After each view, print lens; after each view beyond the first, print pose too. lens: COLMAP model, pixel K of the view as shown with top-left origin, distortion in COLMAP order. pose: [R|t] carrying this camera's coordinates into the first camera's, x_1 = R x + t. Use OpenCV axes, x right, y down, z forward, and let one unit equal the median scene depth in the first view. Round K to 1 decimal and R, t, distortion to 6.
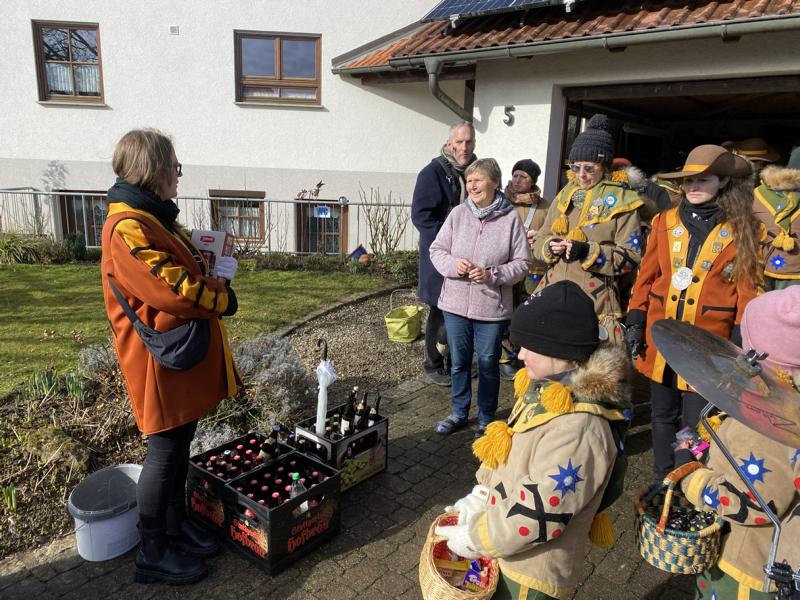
lens RADIAL K [[612.5, 0, 382.7], [0, 612.5, 300.6], [0, 0, 1]] dist [-0.000482, -0.001208]
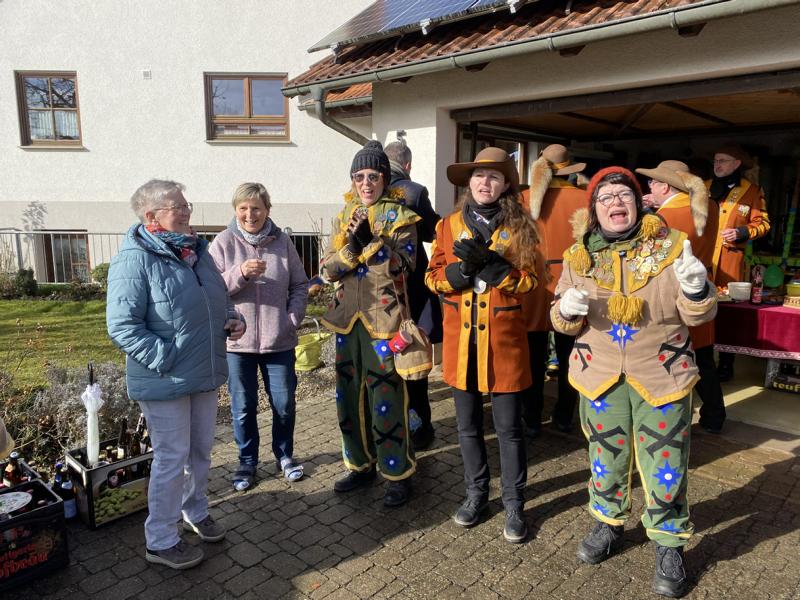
lens RADIAL K [[605.6, 0, 400.0], [0, 605.6, 300.0], [0, 0, 1]] dist [-0.000847, -0.006006]
pose [[0.998106, -0.018806, -0.058566, 0.143575], [0.015479, 0.998268, -0.056752, 0.007291], [0.059532, 0.055738, 0.996669, 0.018279]]
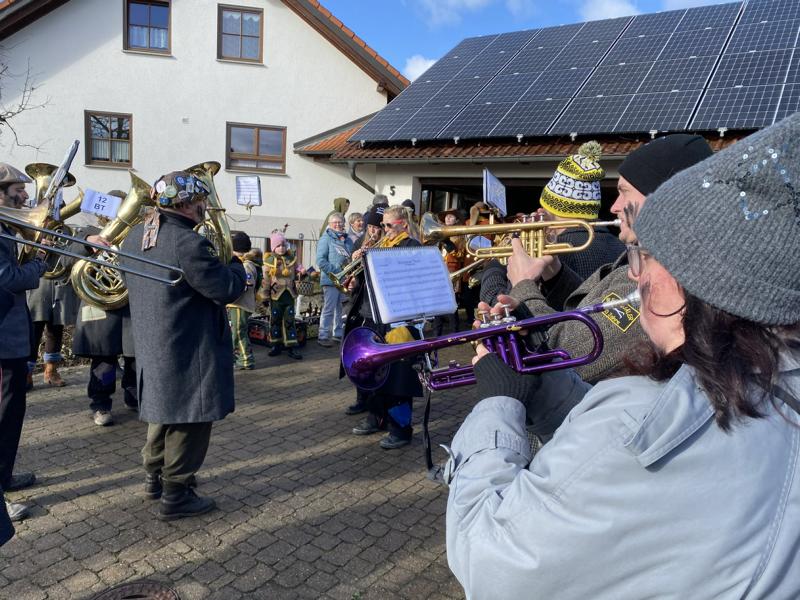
lens RADIAL K [[630.2, 0, 400.0], [0, 630.2, 300.0], [0, 0, 1]] dist [0.006935, 0.000054]
pose [[0.993861, 0.011693, 0.110018, 0.009516], [-0.001894, 0.996052, -0.088746, 0.118988], [-0.110621, 0.087993, 0.989960, -0.513363]]
